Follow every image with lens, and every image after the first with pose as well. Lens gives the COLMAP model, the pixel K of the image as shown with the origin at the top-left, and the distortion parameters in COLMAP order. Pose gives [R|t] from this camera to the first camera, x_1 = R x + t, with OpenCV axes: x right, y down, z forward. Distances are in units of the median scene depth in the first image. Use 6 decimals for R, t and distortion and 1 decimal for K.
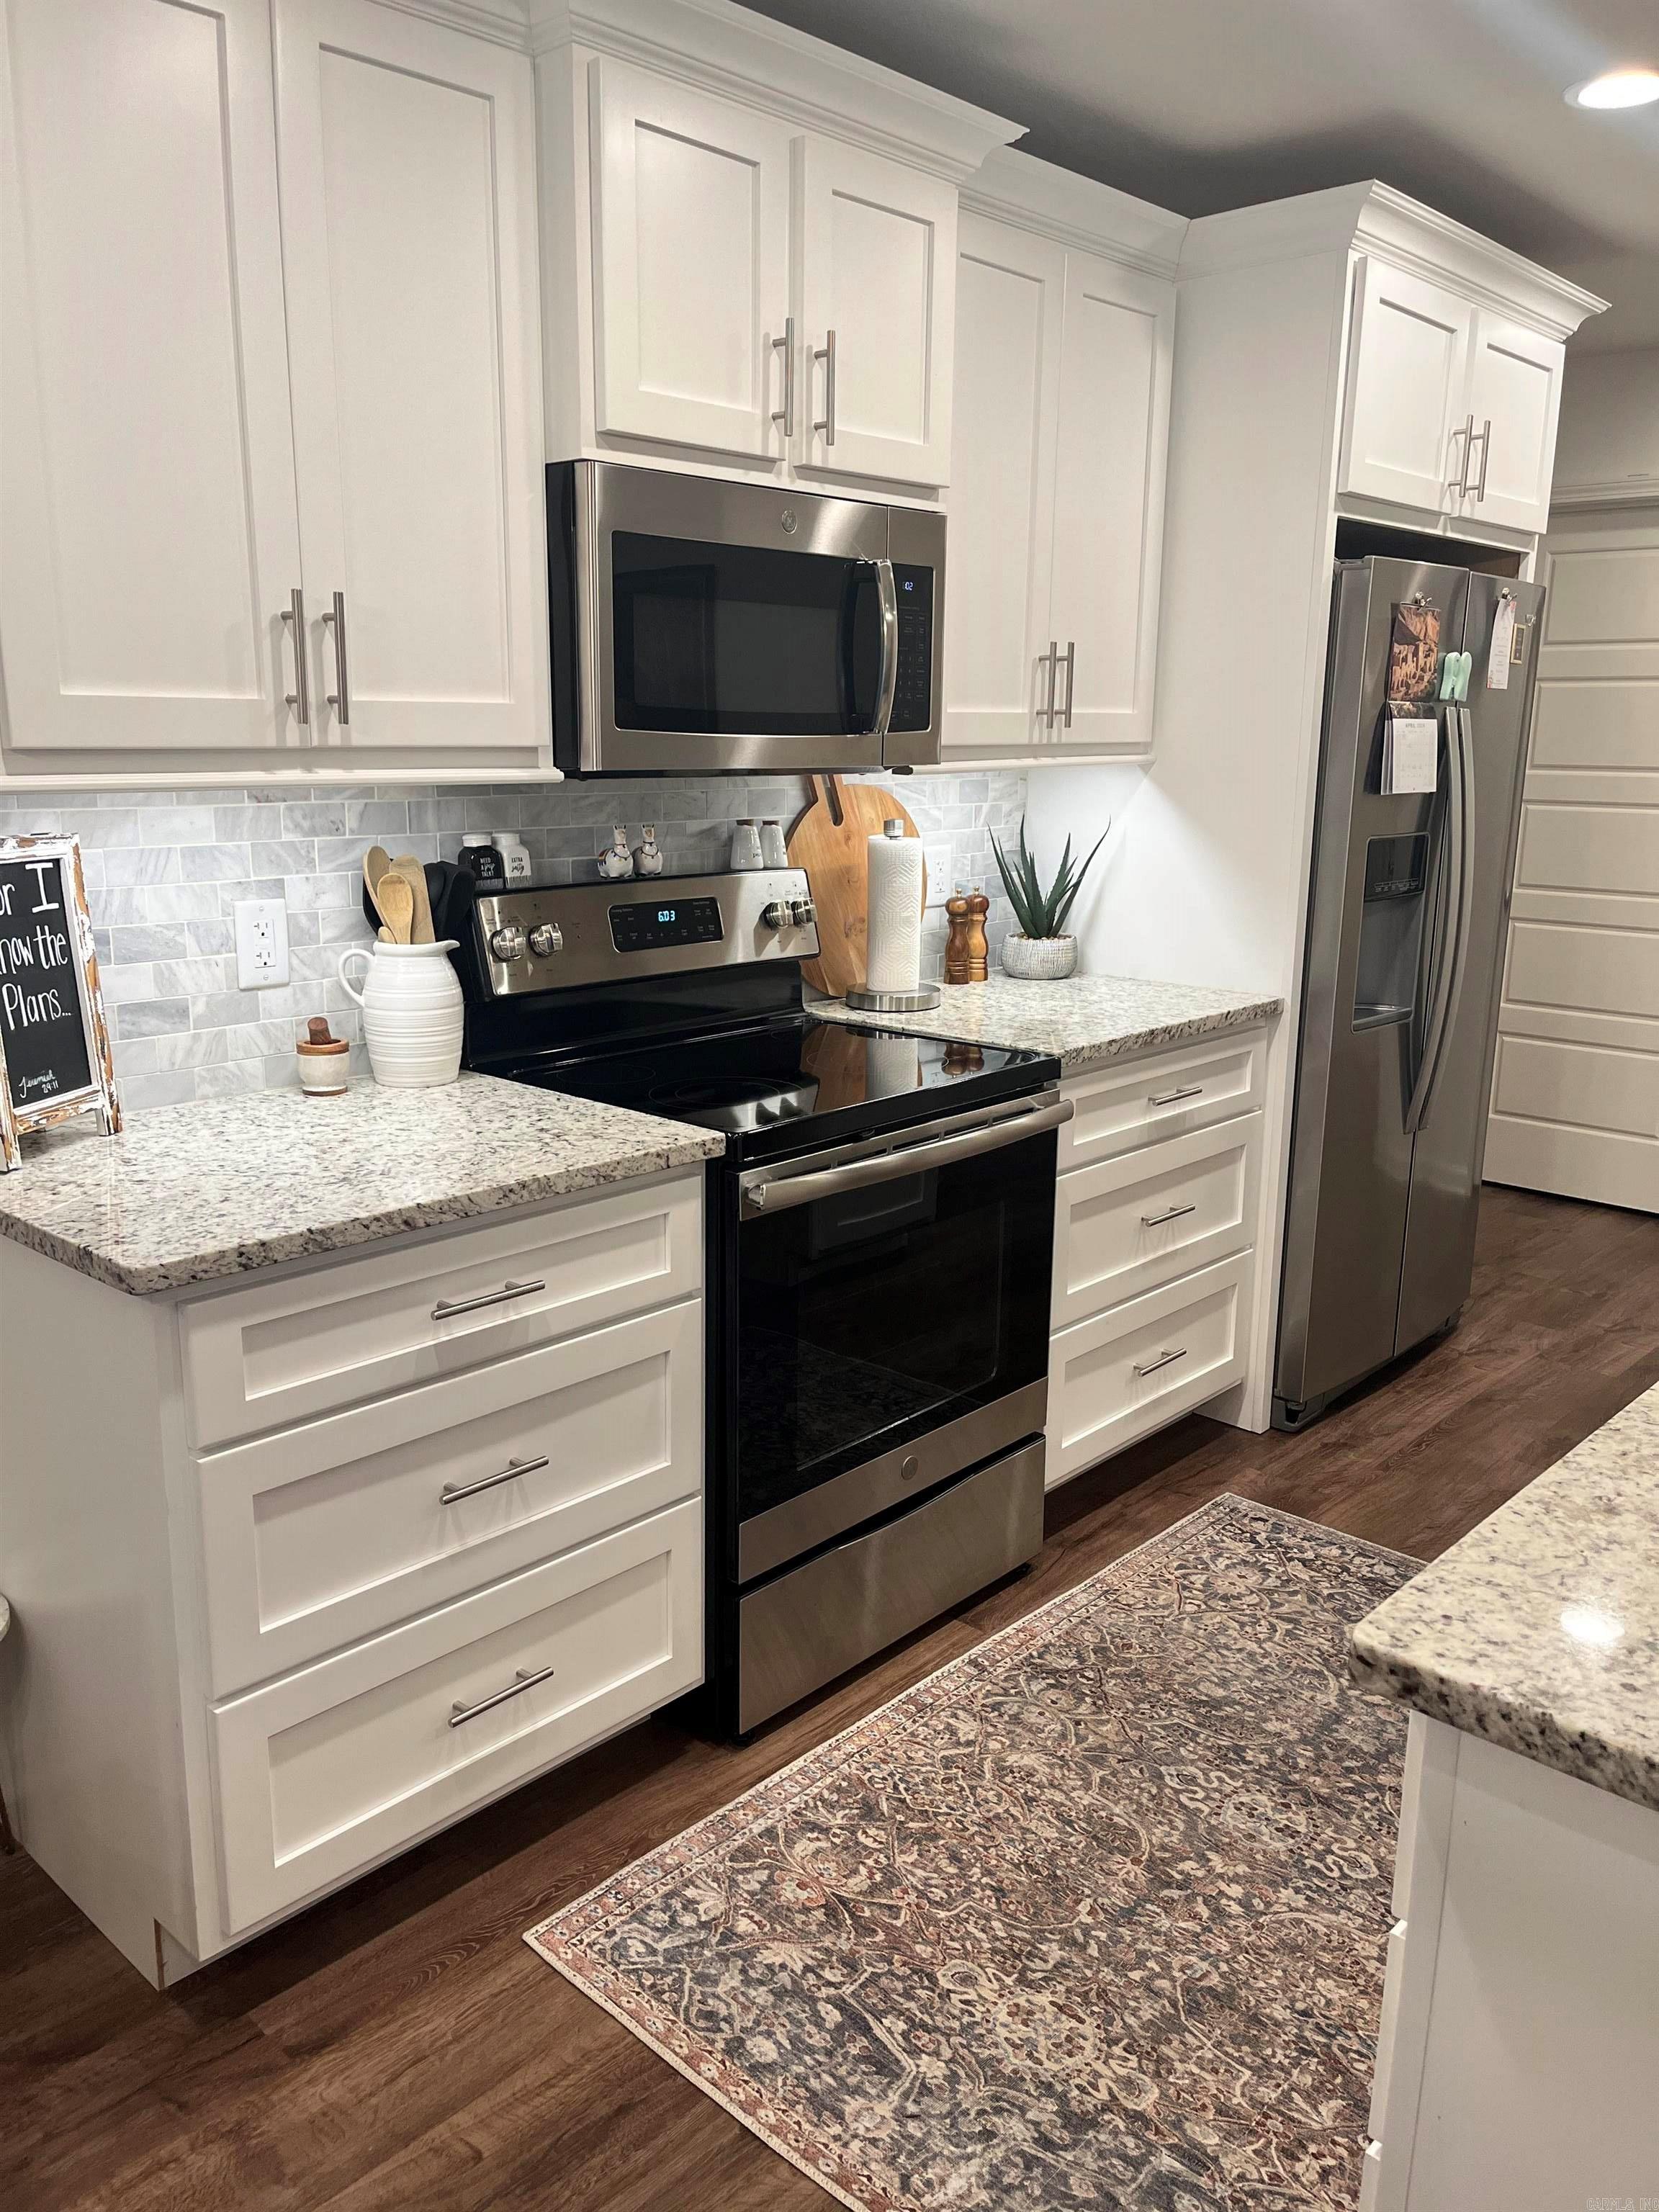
lens RADIAL K [[1670.2, 0, 819.5], [0, 1670.2, 1108.9], [0, 0, 1]] dist [0.076921, -0.118024]
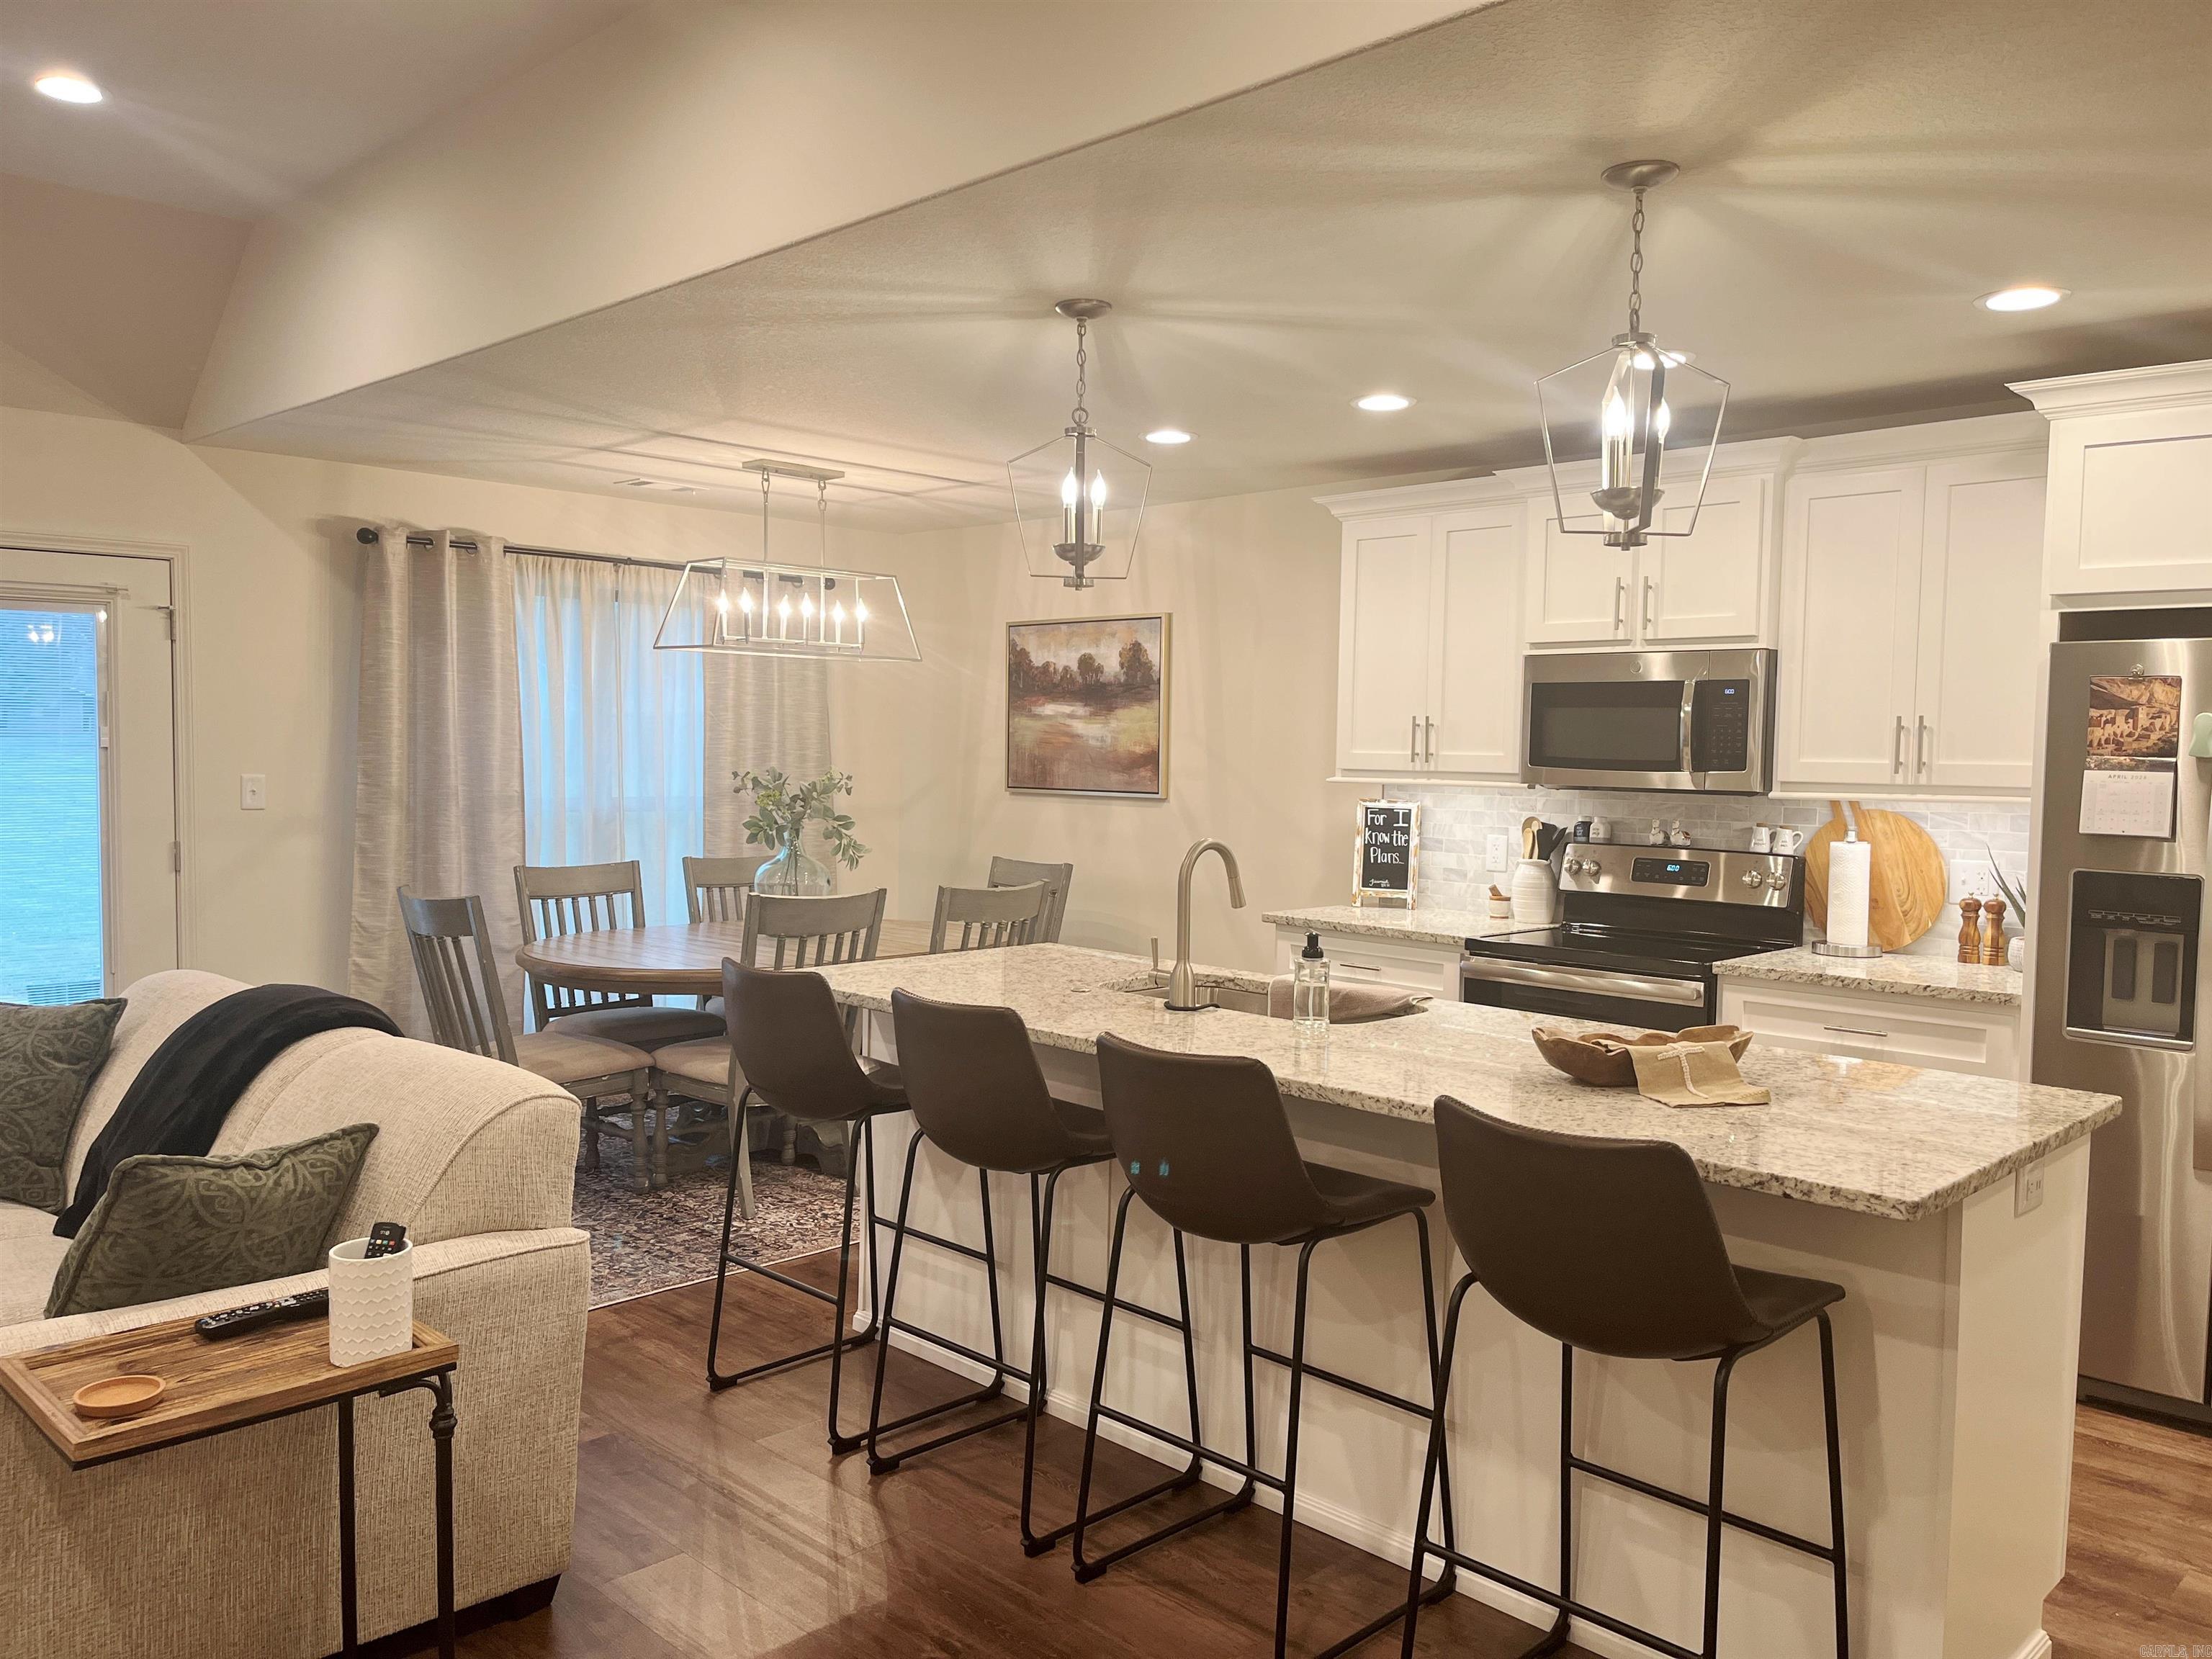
lens RADIAL K [[1661.3, 0, 1120.0], [0, 1661.3, 847.8], [0, 0, 1]] dist [0.069305, -0.112164]
pose [[-0.020849, 0.051648, -0.998448, 1.984829], [-0.243819, 0.968250, 0.055177, -0.101408], [0.969597, 0.244591, -0.007594, 0.471492]]
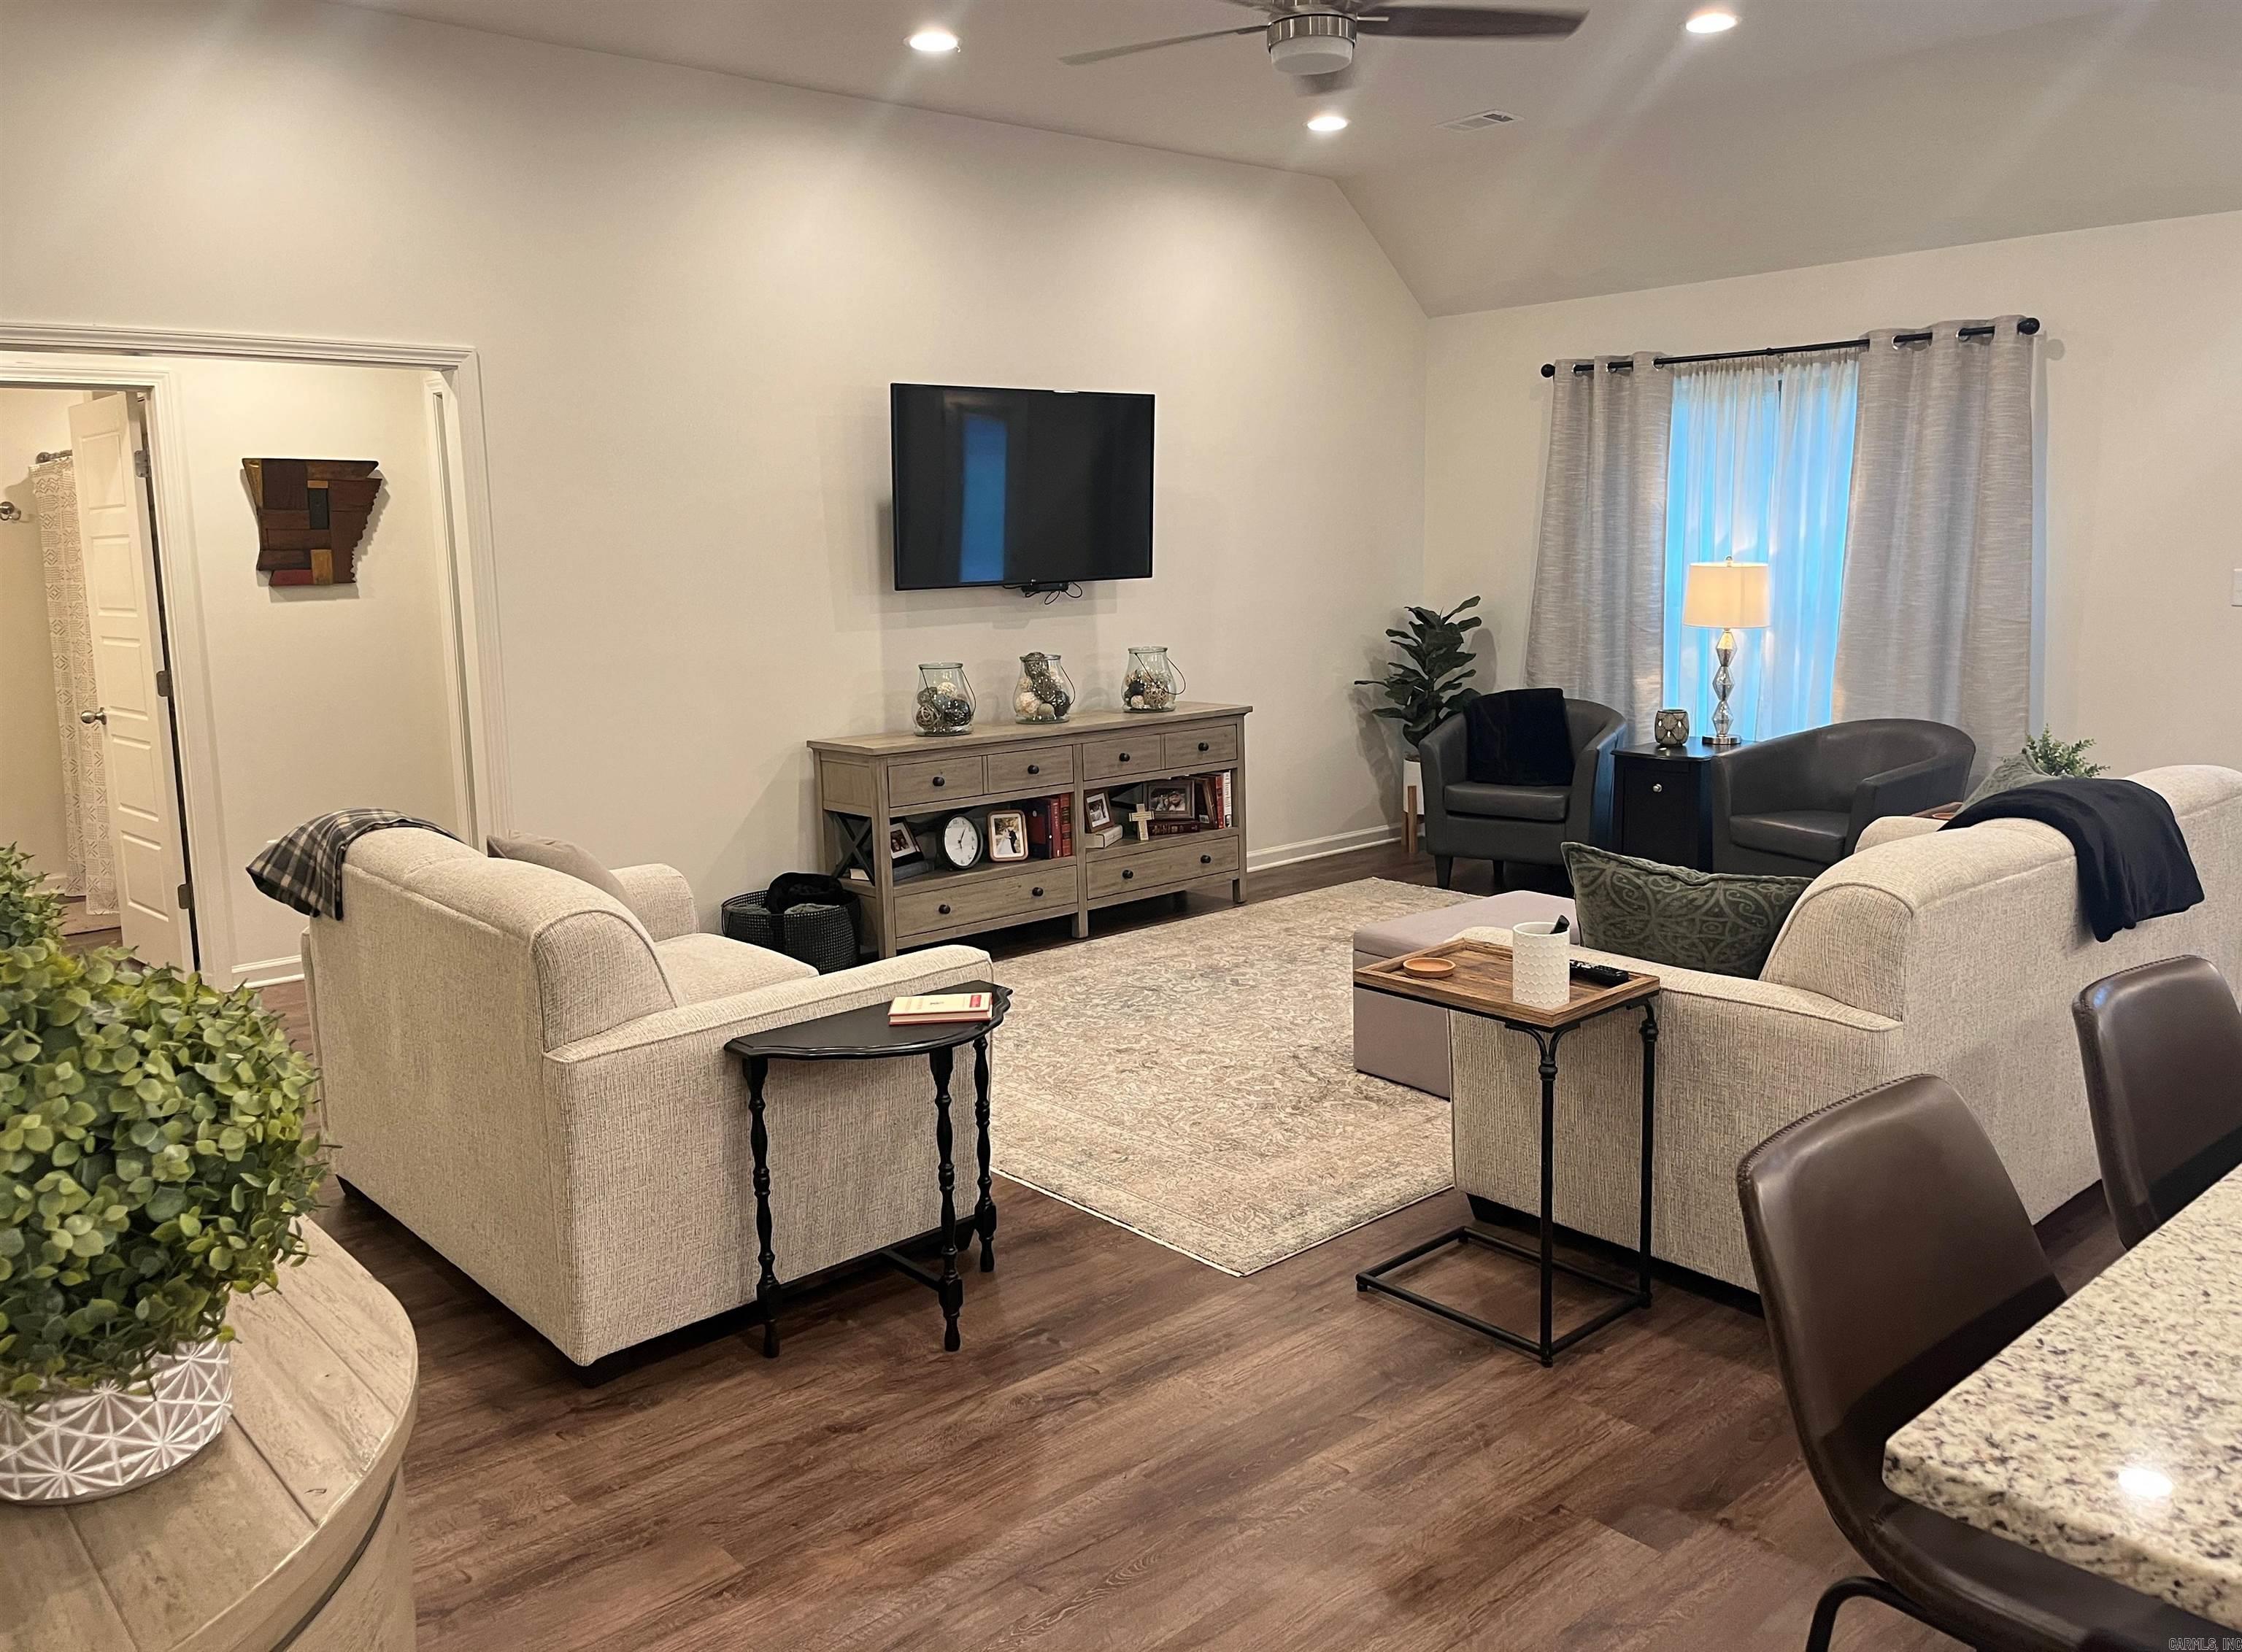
lens RADIAL K [[1692.2, 0, 1126.3], [0, 1692.2, 783.0], [0, 0, 1]] dist [0.088757, -0.117902]
pose [[-0.995756, -0.005201, 0.091885, 1.292227], [0.029212, 0.928911, 0.369148, -0.316240], [-0.087273, 0.370266, -0.924817, 1.273790]]
